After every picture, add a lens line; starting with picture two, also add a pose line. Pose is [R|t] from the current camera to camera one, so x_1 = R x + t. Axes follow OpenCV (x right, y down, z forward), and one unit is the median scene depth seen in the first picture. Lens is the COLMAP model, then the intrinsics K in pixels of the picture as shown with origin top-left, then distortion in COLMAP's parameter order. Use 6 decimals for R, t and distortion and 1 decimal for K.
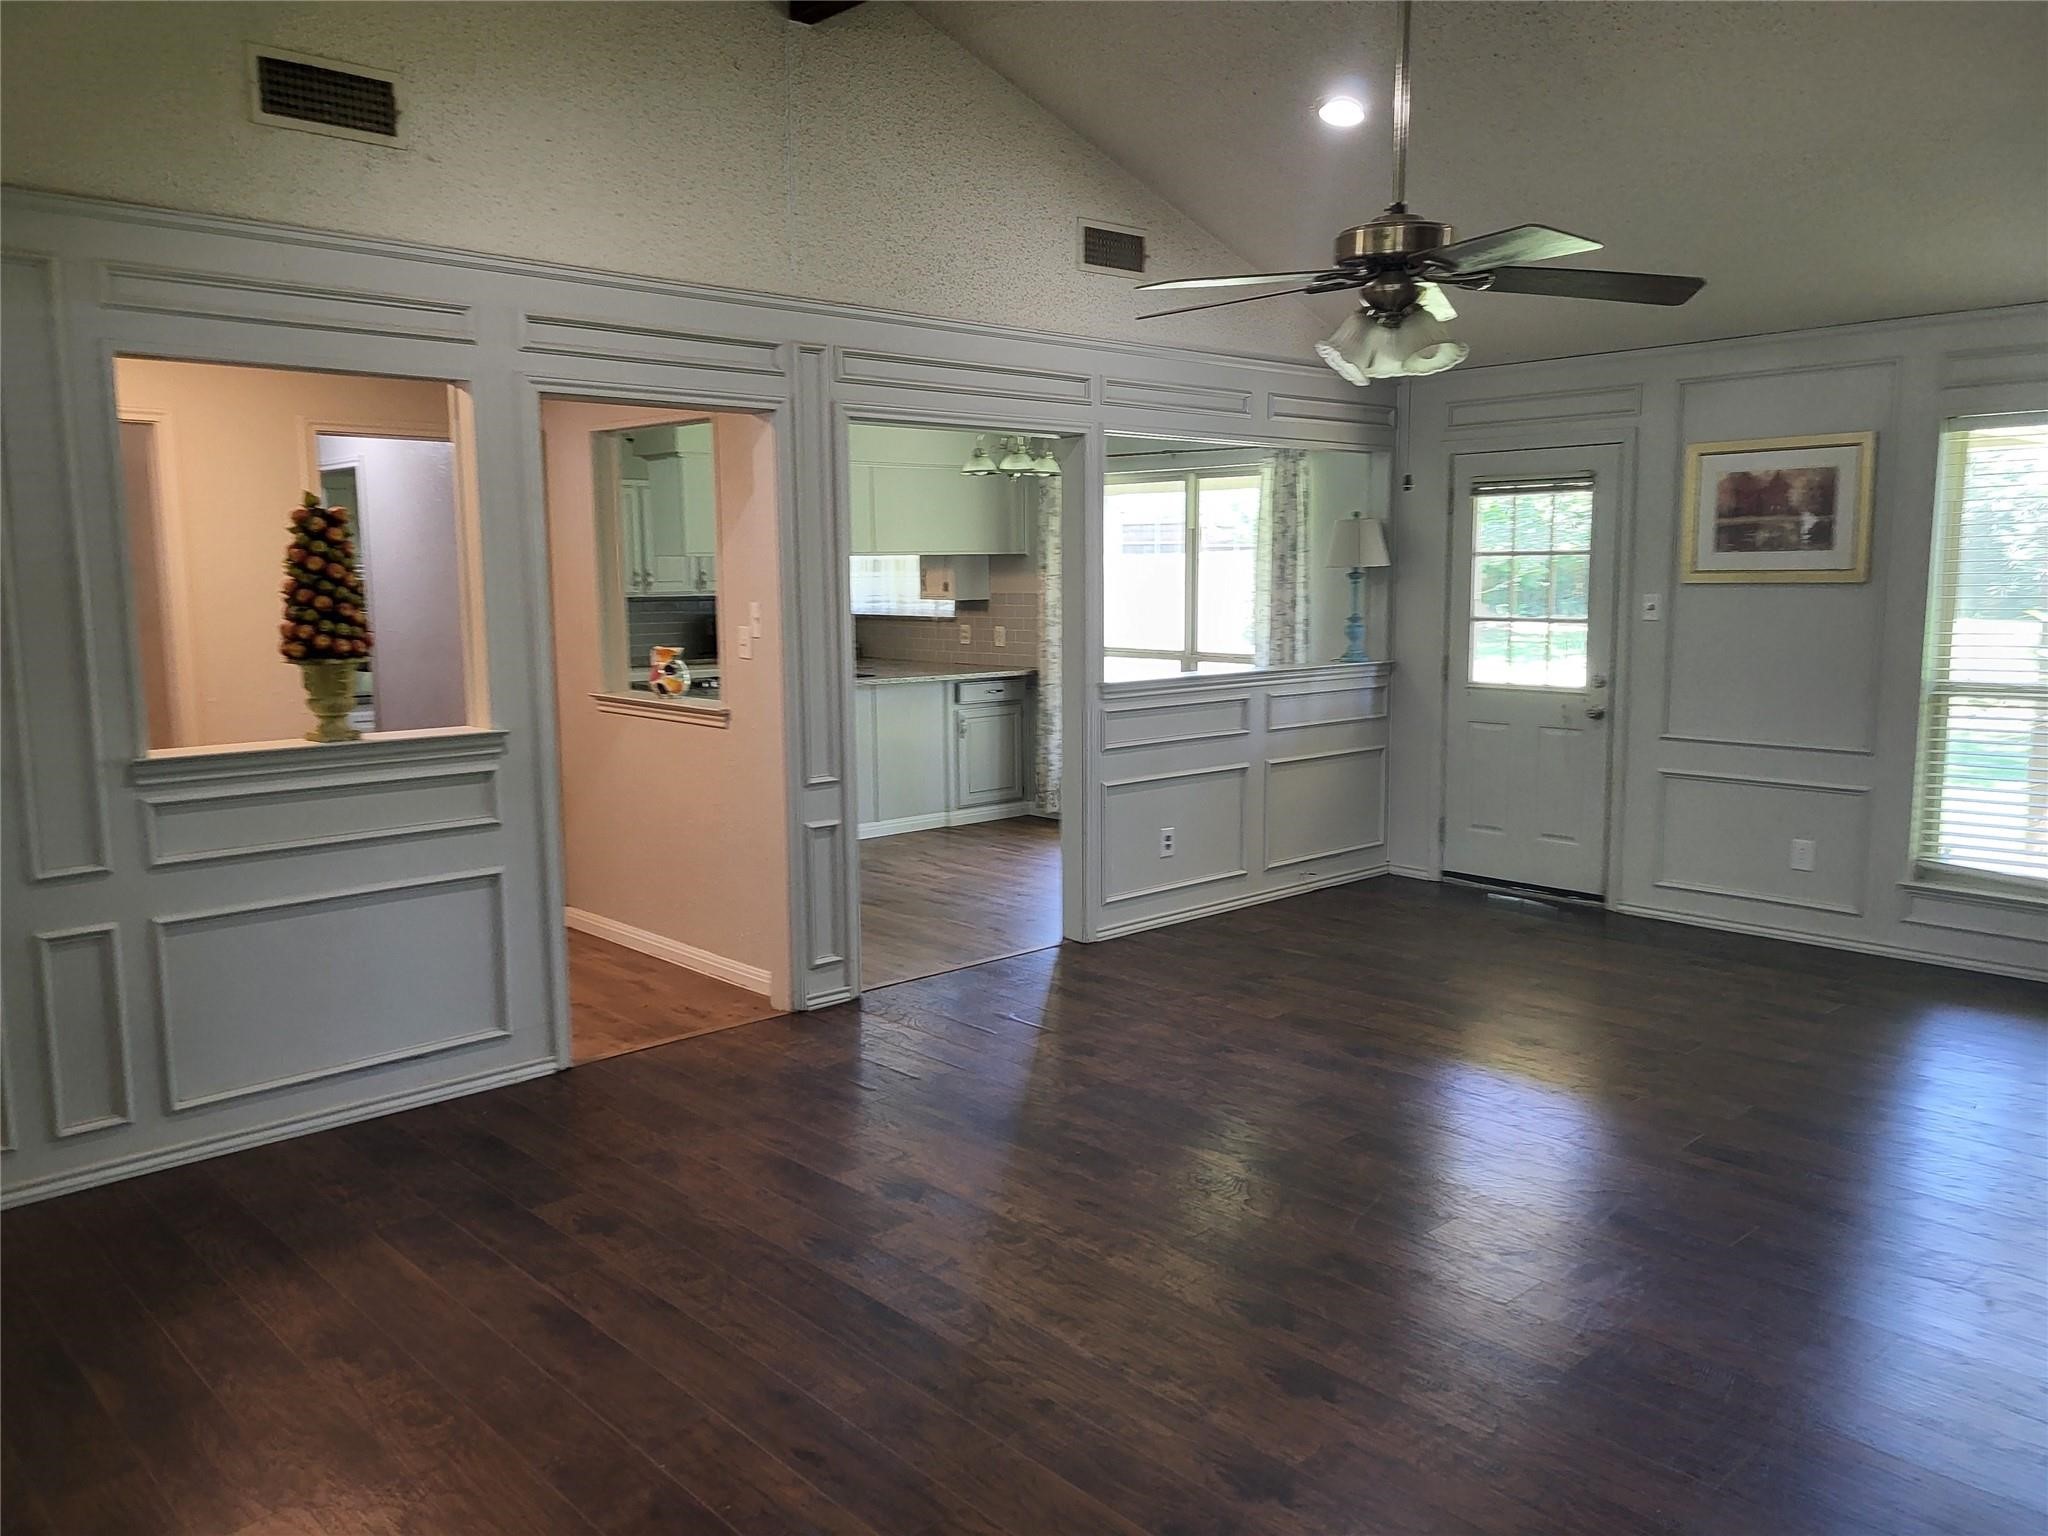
lens RADIAL K [[1564.3, 0, 1003.4], [0, 1564.3, 758.6], [0, 0, 1]] dist [0.054544, -0.028035]
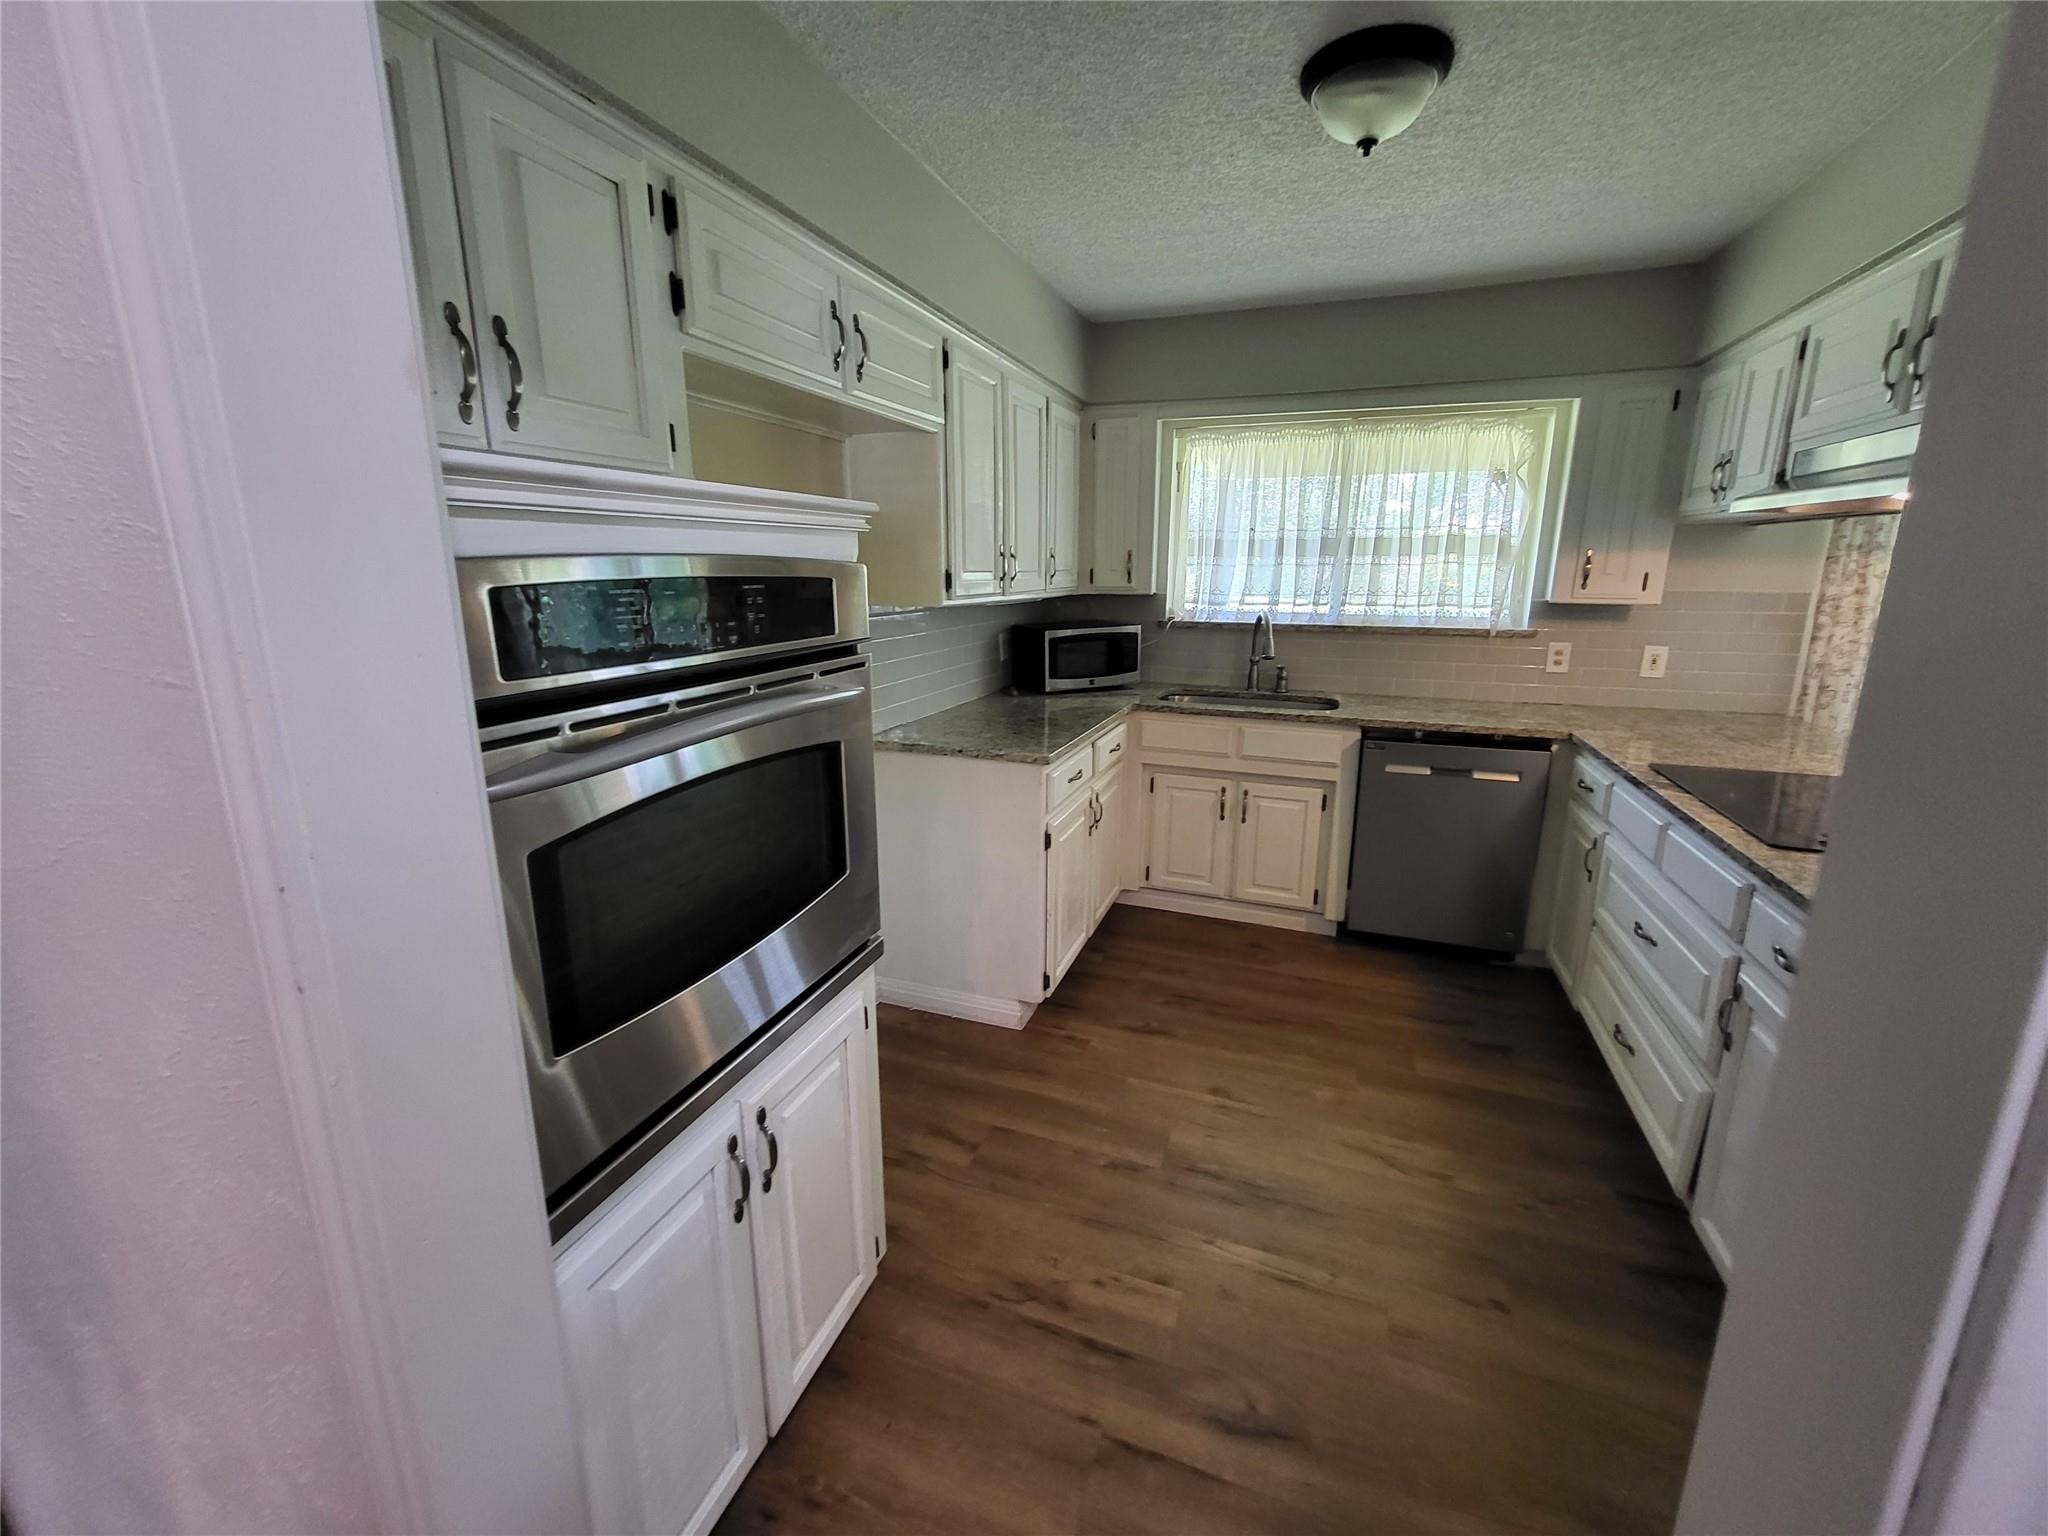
lens RADIAL K [[810.9, 0, 1034.3], [0, 810.9, 746.8], [0, 0, 1]] dist [0.001946, -0.000168]
pose [[0.887130, -0.092151, 0.452226, -0.440991], [0.047851, 0.992948, 0.108467, -0.110605], [-0.459032, -0.074585, 0.885283, 0.999154]]
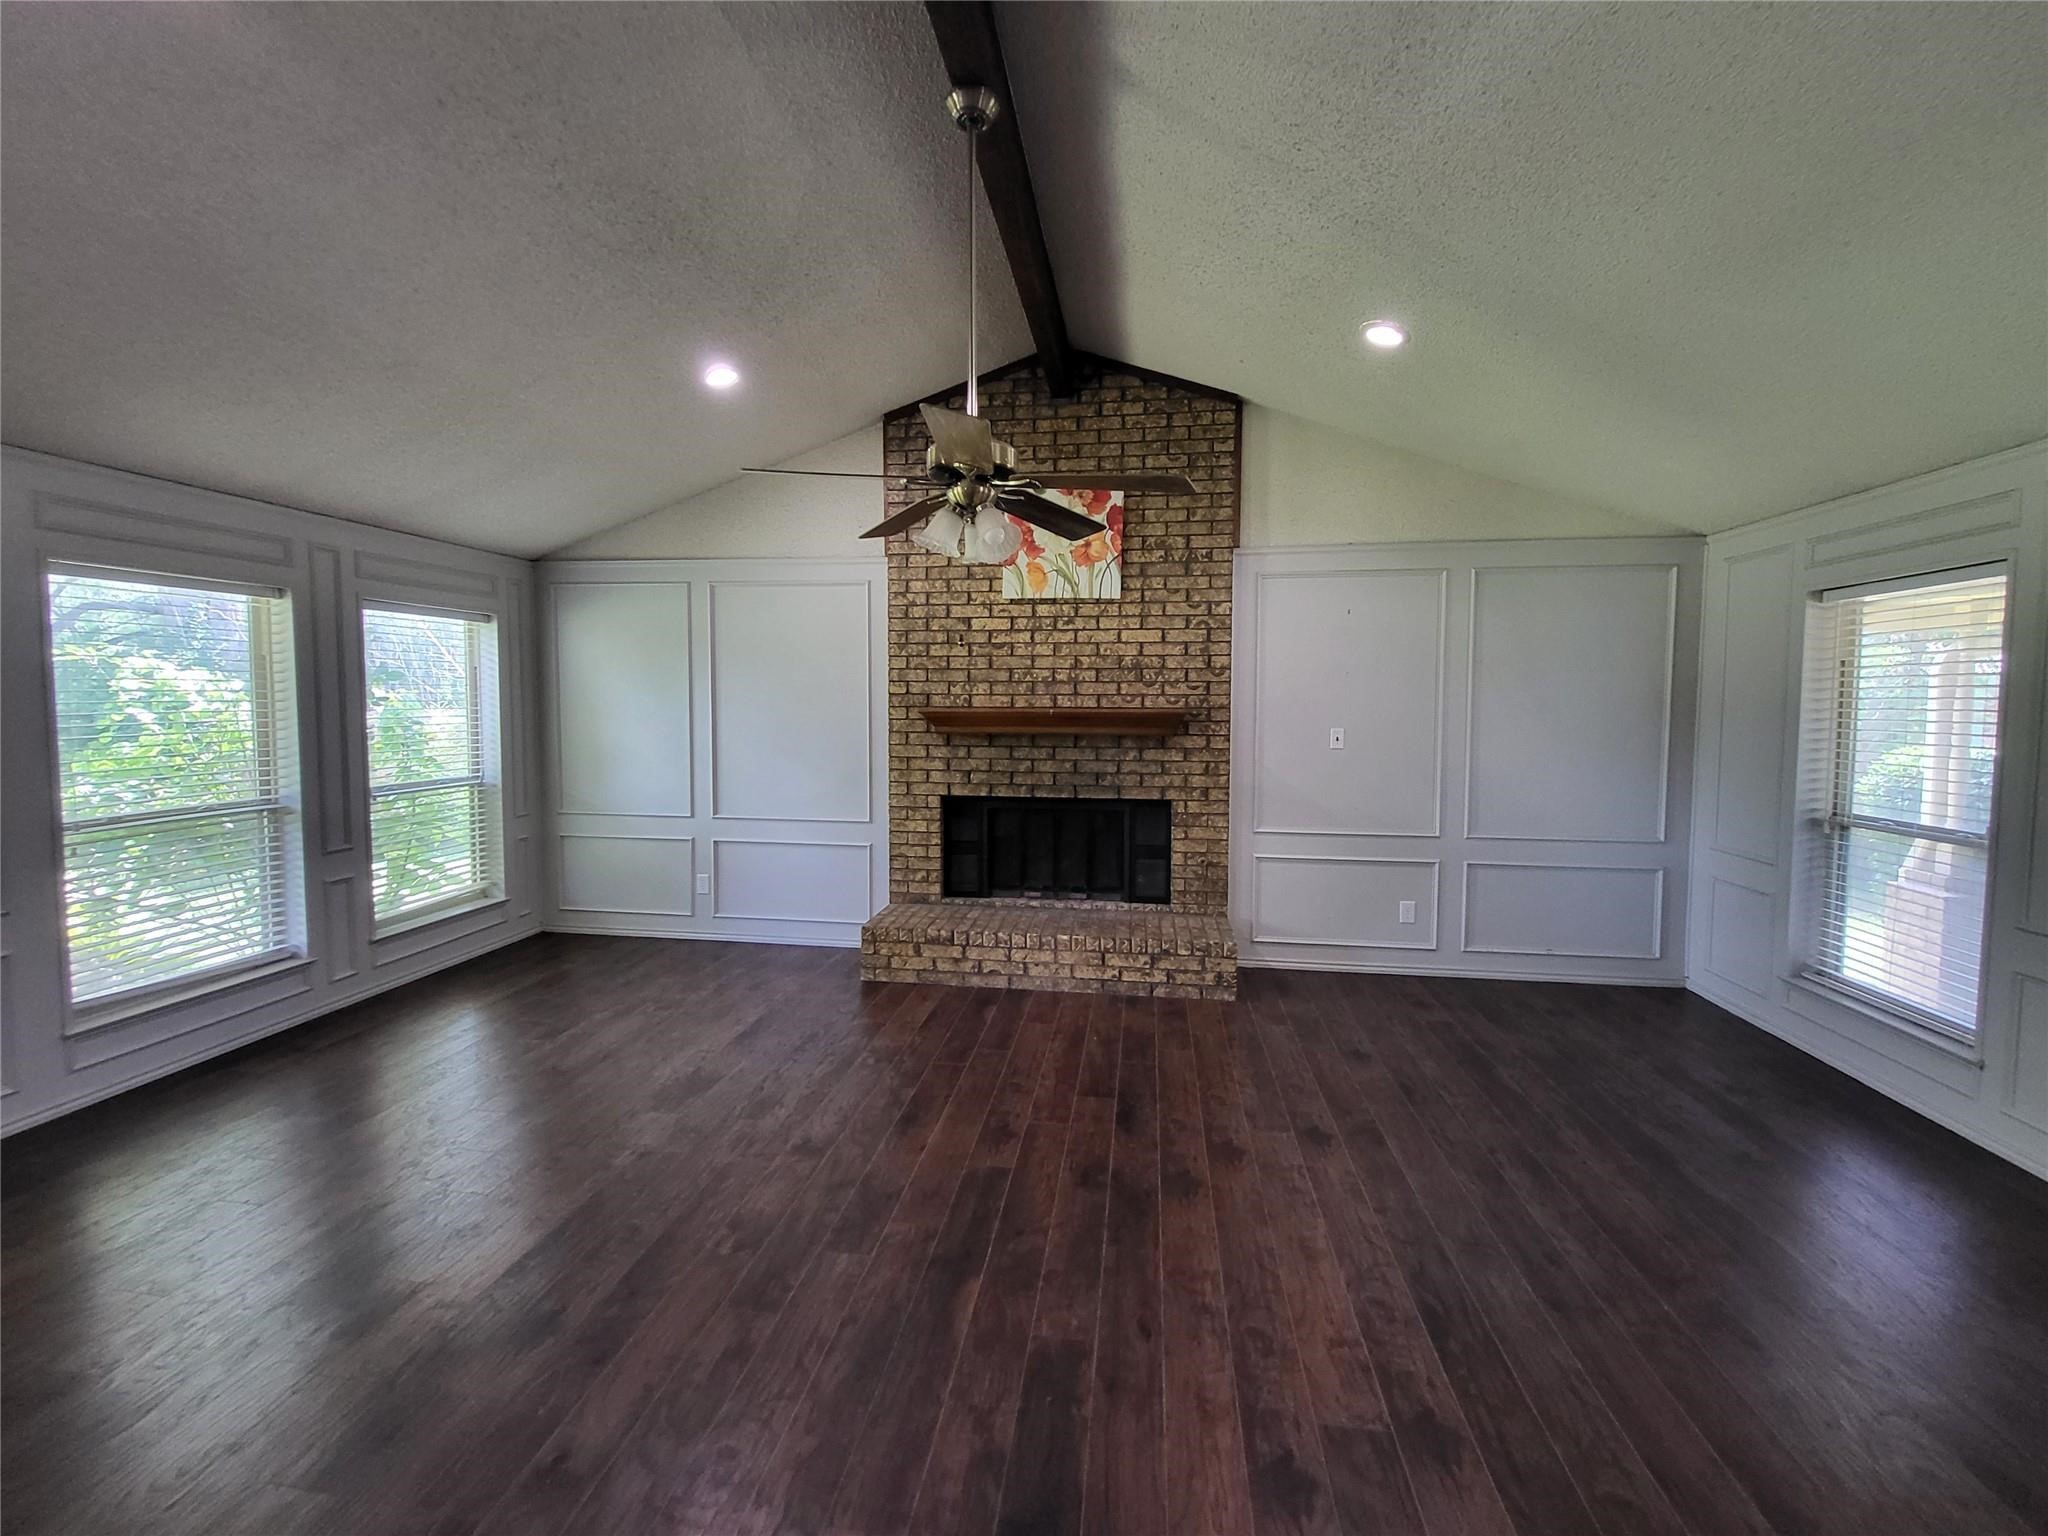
lens RADIAL K [[810.9, 0, 1028.9], [0, 810.9, 745.7], [0, 0, 1]] dist [0.001946, -0.000168]
pose [[-0.633343, -0.037255, 0.772974, -0.138689], [0.096199, 0.987303, 0.126407, -0.077974], [-0.767869, 0.154419, -0.621717, 0.632976]]
